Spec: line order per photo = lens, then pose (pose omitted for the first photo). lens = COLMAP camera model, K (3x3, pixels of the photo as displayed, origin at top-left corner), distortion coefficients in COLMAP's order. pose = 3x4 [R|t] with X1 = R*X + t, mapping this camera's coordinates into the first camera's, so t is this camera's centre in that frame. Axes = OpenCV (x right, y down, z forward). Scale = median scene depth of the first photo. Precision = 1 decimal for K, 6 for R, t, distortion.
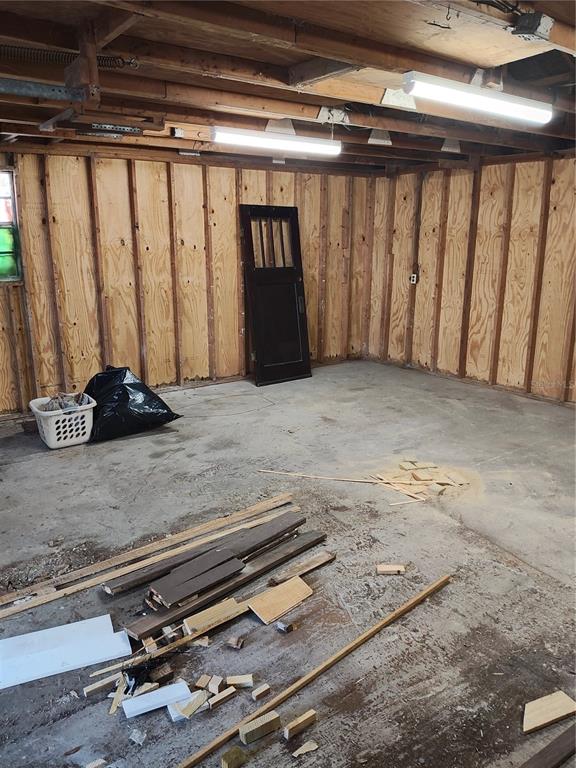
lens RADIAL K [[576.7, 0, 280.2], [0, 576.7, 381.7], [0, 0, 1]] dist [0.125621, -0.277747]
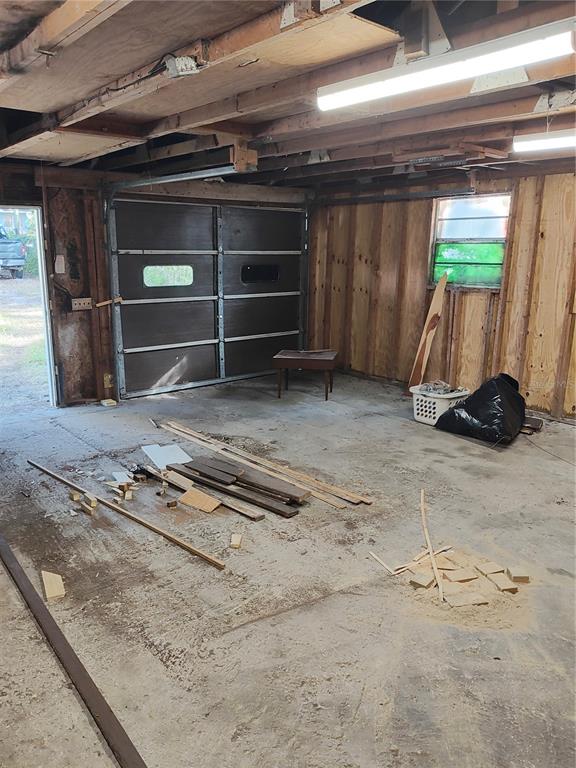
lens RADIAL K [[576.7, 0, 280.2], [0, 576.7, 381.7], [0, 0, 1]] dist [0.125621, -0.277747]
pose [[0.067184, 0.226336, -0.971729, 1.027350], [-0.245971, 0.947628, 0.203716, -0.190980], [0.966946, 0.225331, 0.119337, 0.727412]]
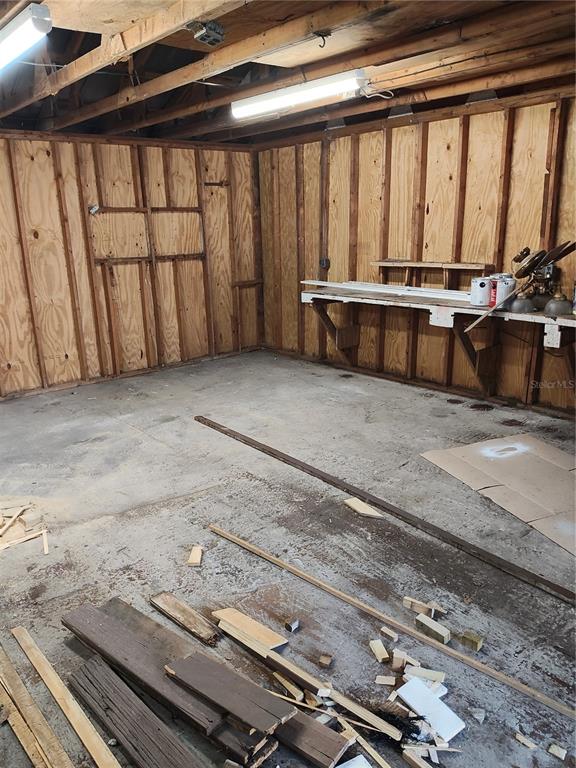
lens RADIAL K [[576.7, 0, 280.2], [0, 576.7, 381.7], [0, 0, 1]] dist [0.125621, -0.277747]
pose [[-0.077260, -0.261609, 0.962077, -0.566596], [0.260807, 0.926057, 0.272758, -0.147298], [-0.962294, 0.271990, -0.003318, 0.653950]]
